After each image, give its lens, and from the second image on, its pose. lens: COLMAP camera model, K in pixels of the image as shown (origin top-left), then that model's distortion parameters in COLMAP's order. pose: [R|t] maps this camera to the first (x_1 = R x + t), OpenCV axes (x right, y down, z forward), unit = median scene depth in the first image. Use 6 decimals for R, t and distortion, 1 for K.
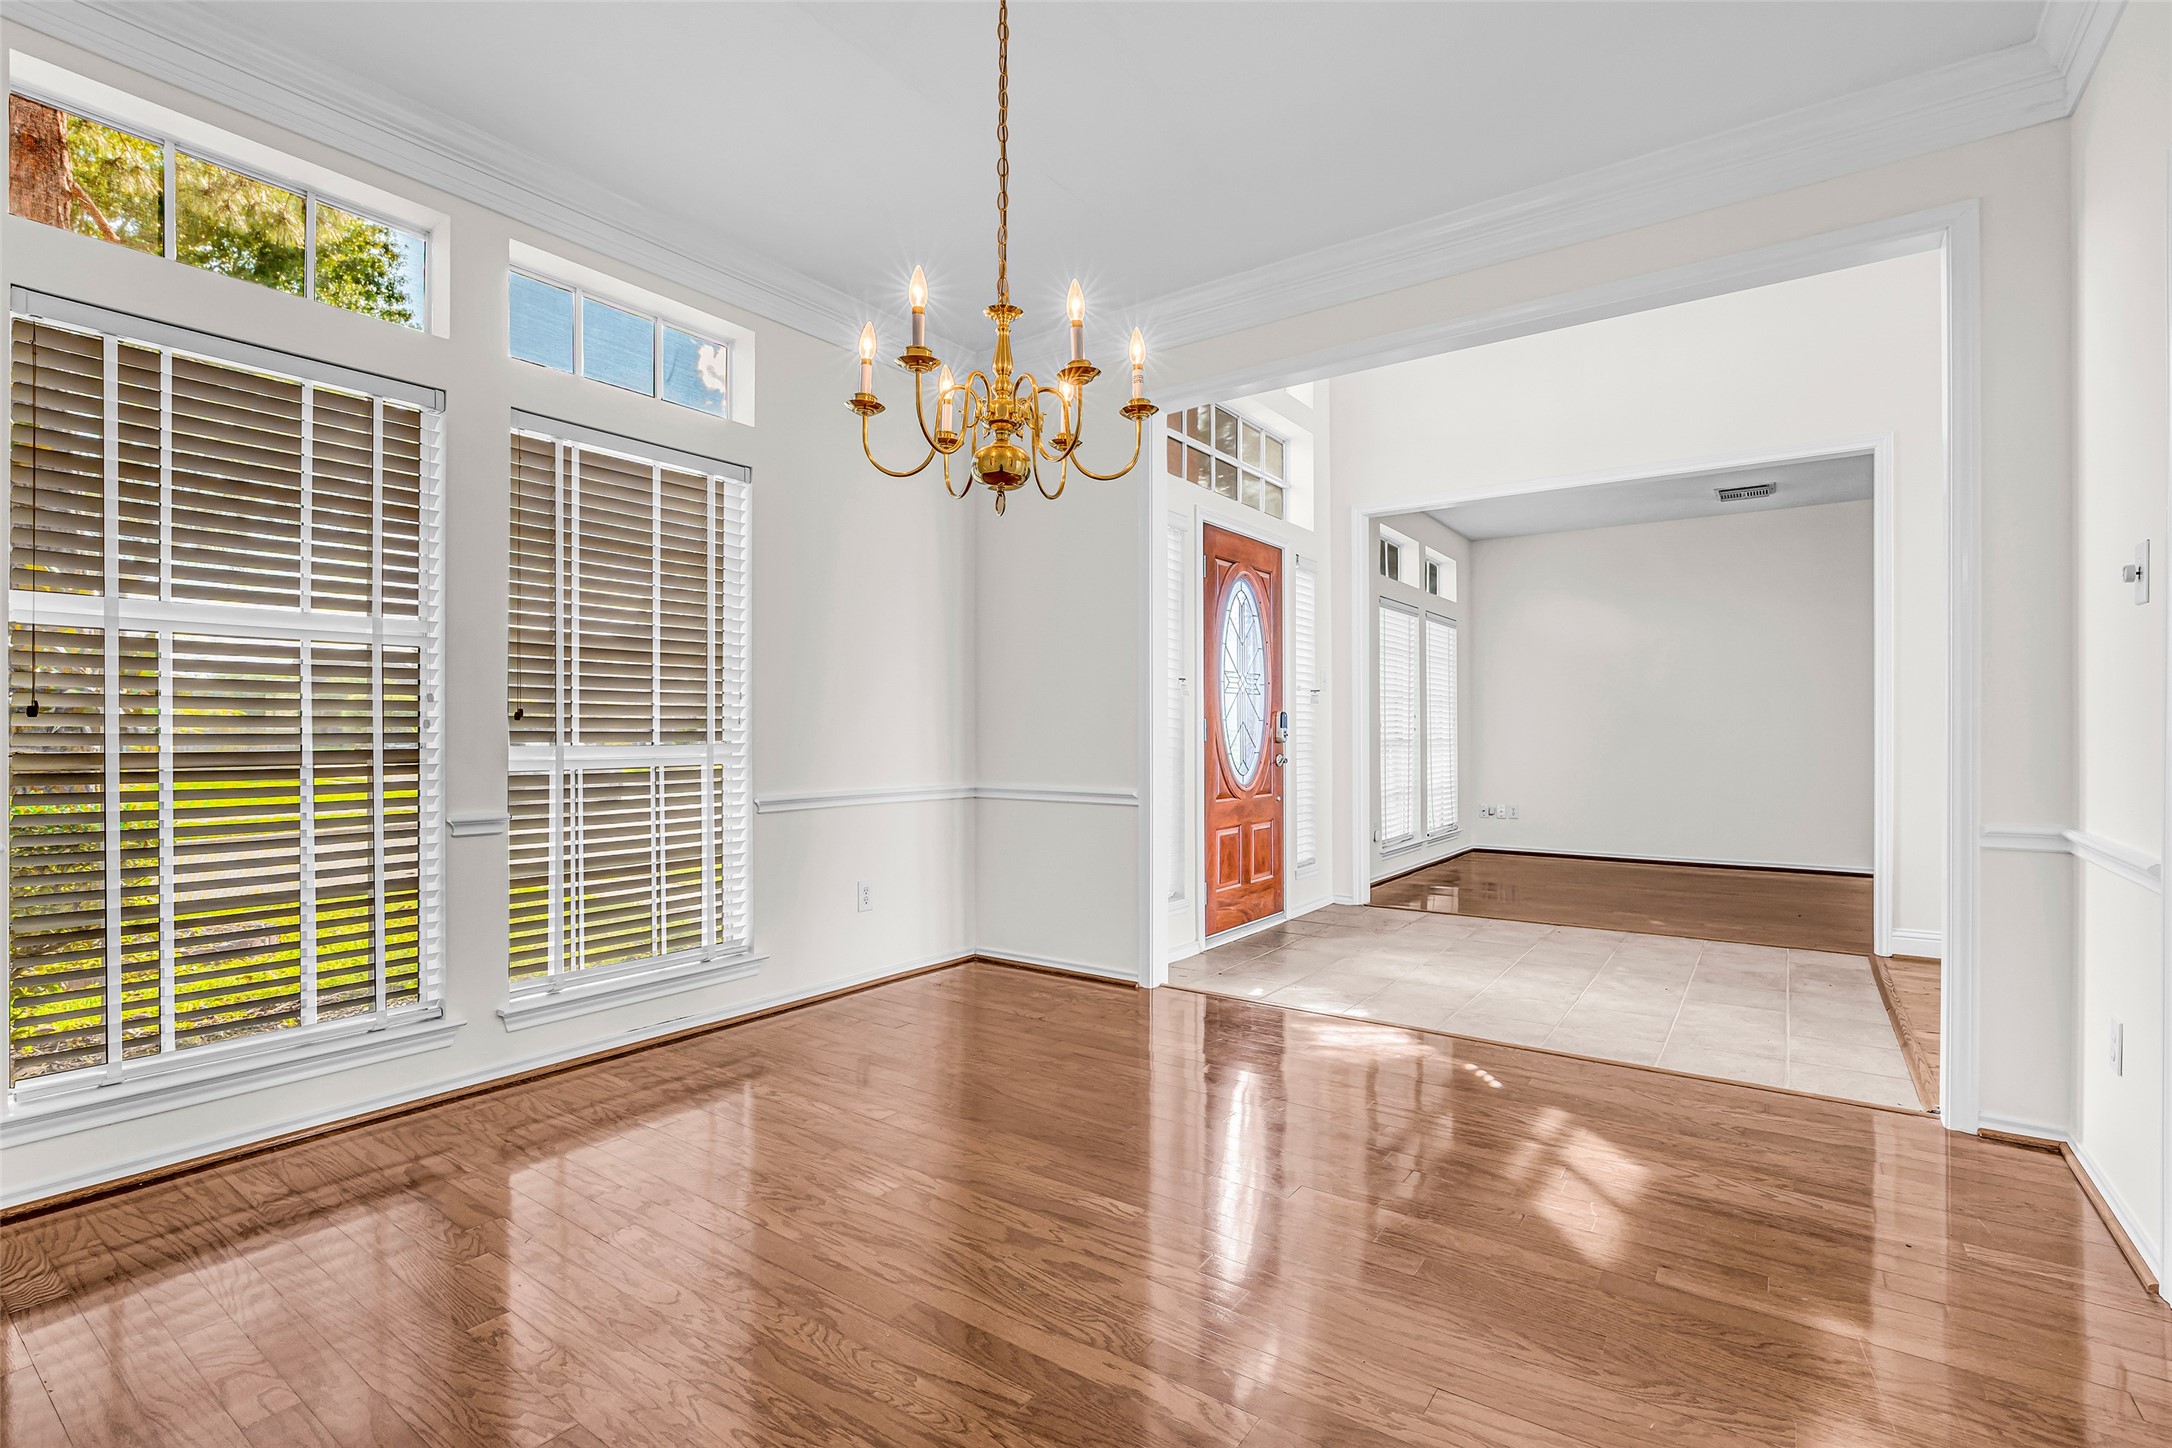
lens RADIAL K [[984.7, 0, 1109.3], [0, 984.7, 742.0], [0, 0, 1]] dist [-0.018193, 0.000095]
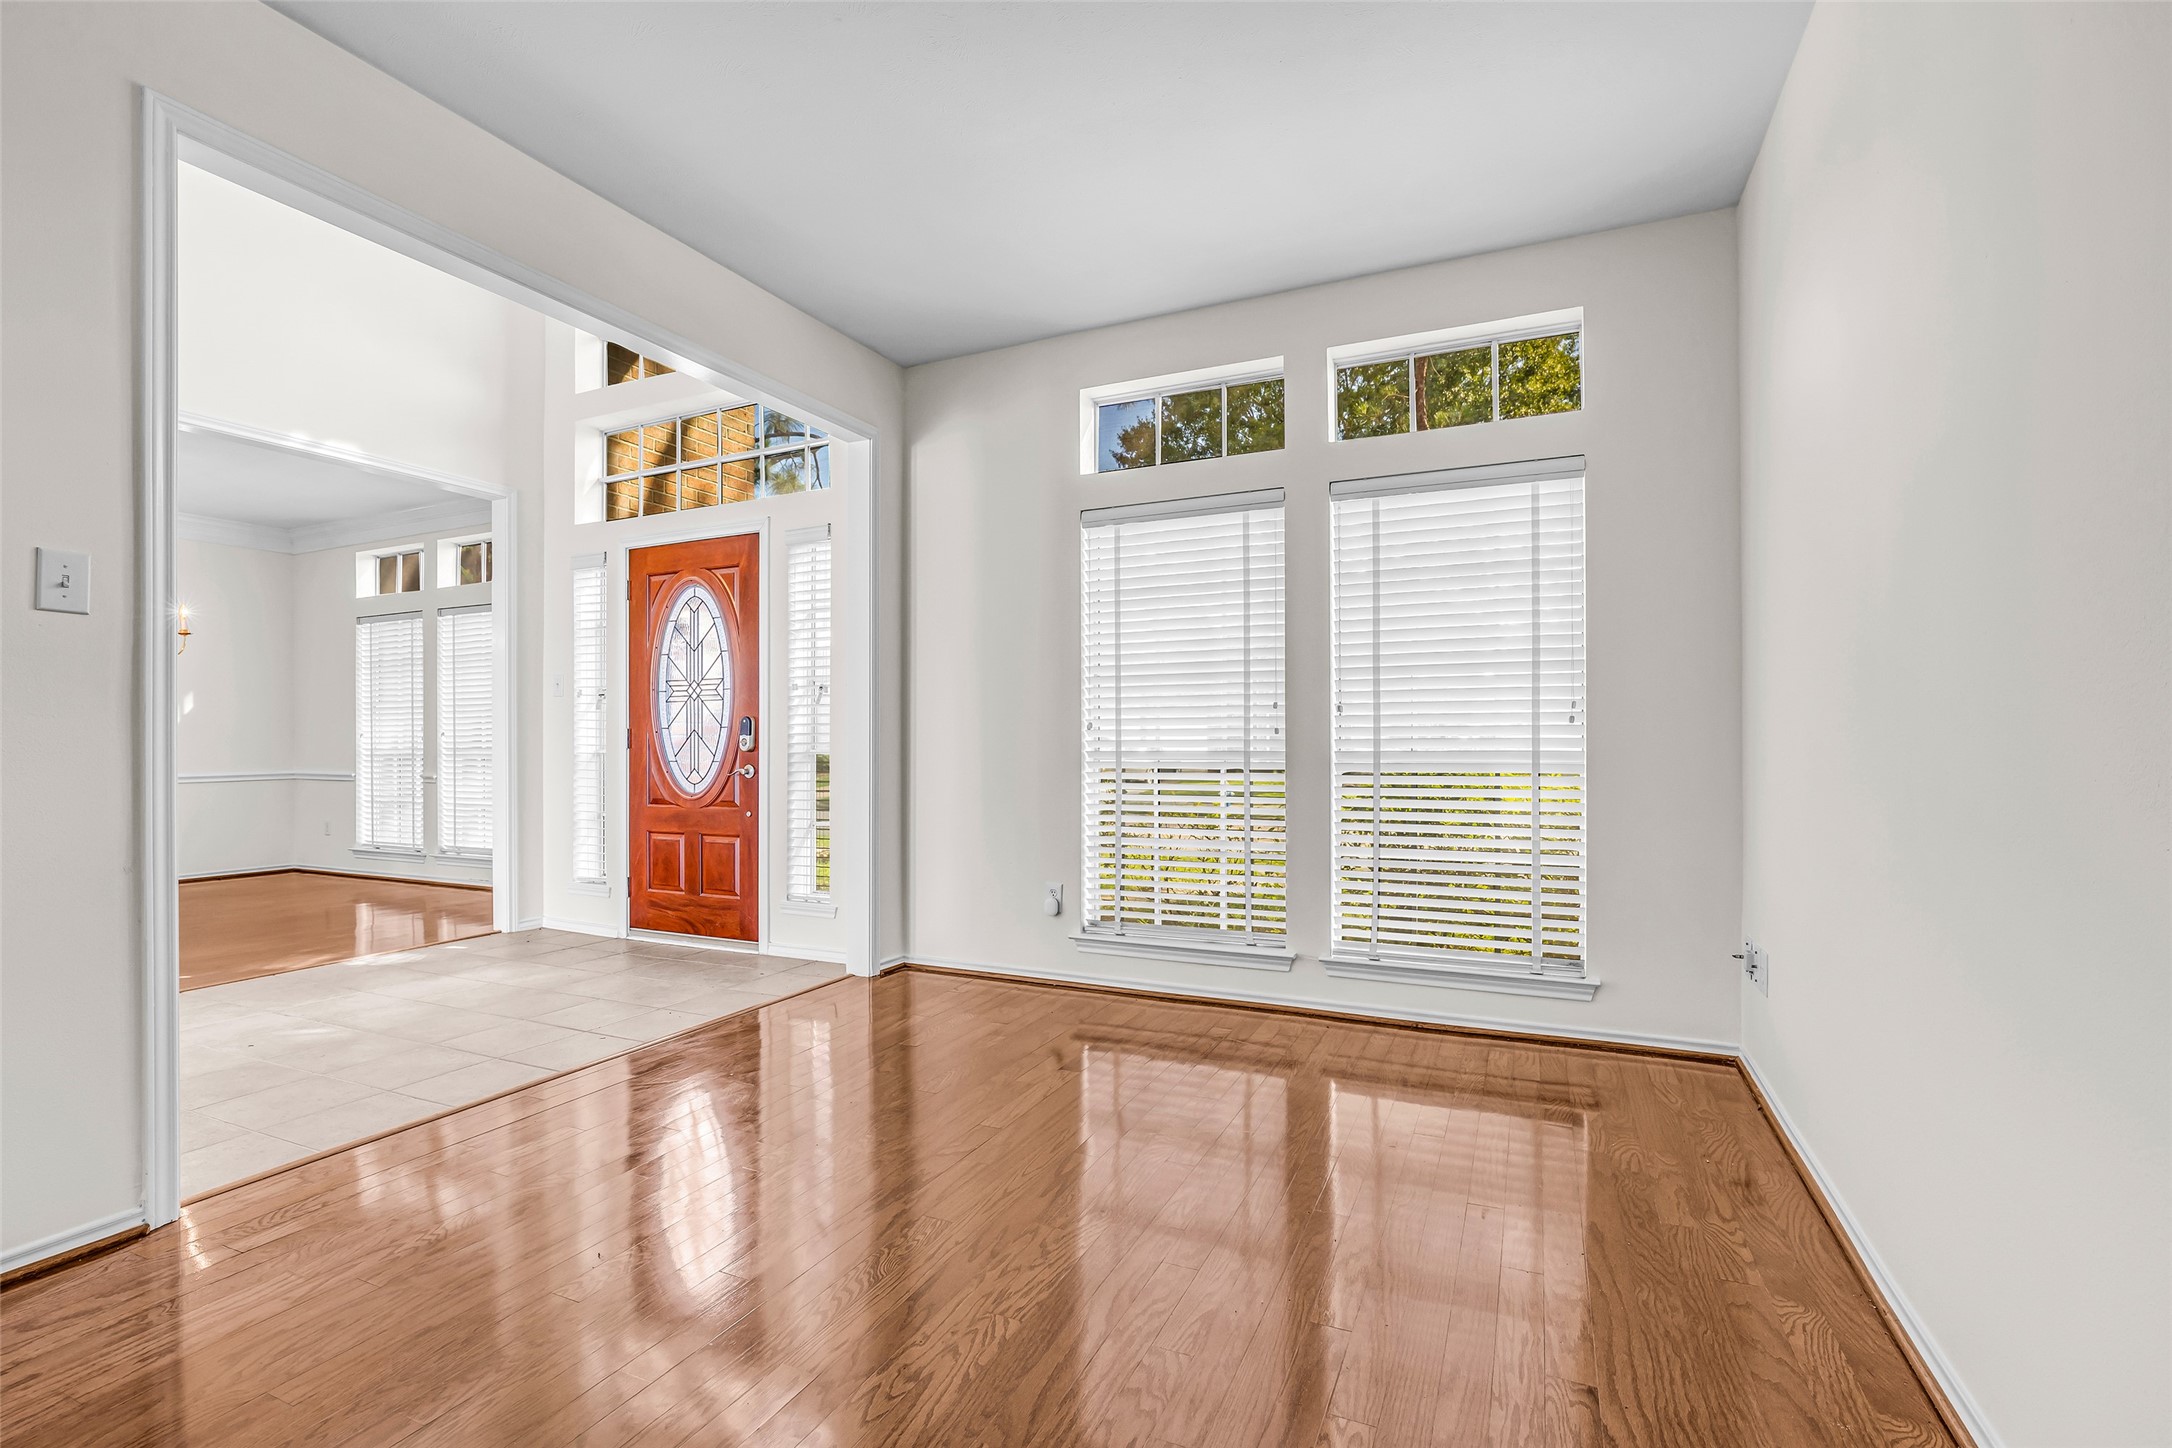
lens RADIAL K [[984.7, 0, 1096.0], [0, 984.7, 723.2], [0, 0, 1]] dist [-0.018193, 0.000095]
pose [[0.180505, -0.006880, -0.983550, 1.871780], [0.008089, 0.999952, -0.005510, -0.029485], [0.983541, -0.006961, 0.180552, 1.940838]]
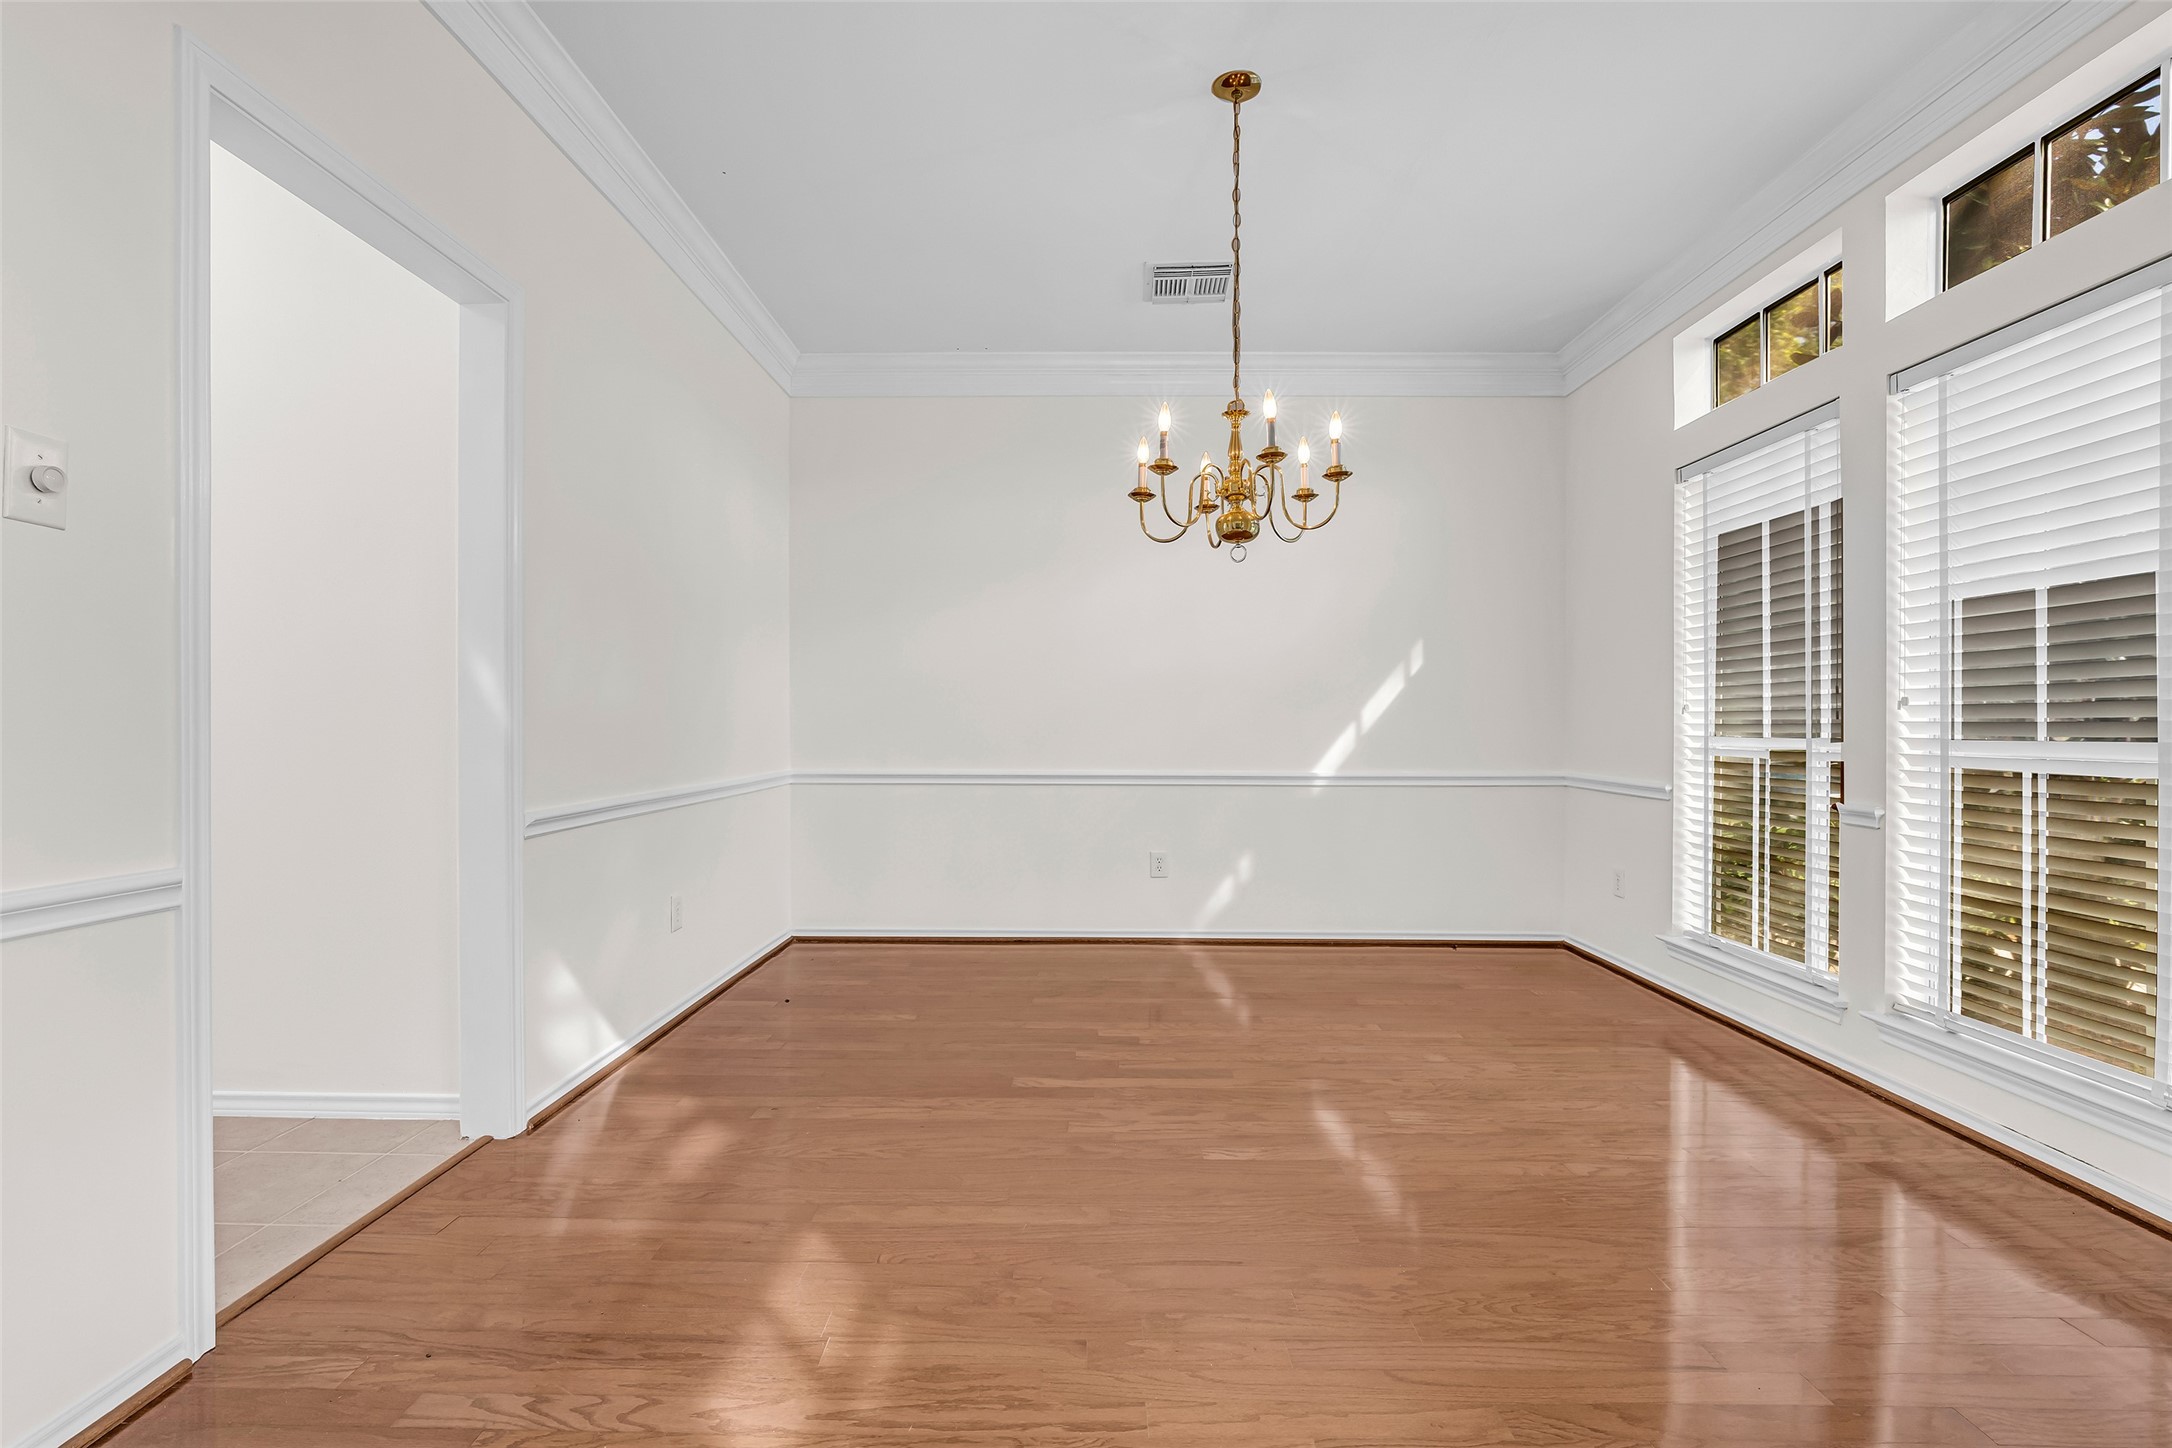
lens RADIAL K [[984.7, 0, 1089.1], [0, 984.7, 721.4], [0, 0, 1]] dist [-0.018193, 0.000095]
pose [[-0.819108, -0.005510, -0.573613, 0.499964], [-0.004464, 0.999985, -0.003232, -0.005299], [0.573622, -0.000086, -0.819120, 1.176942]]
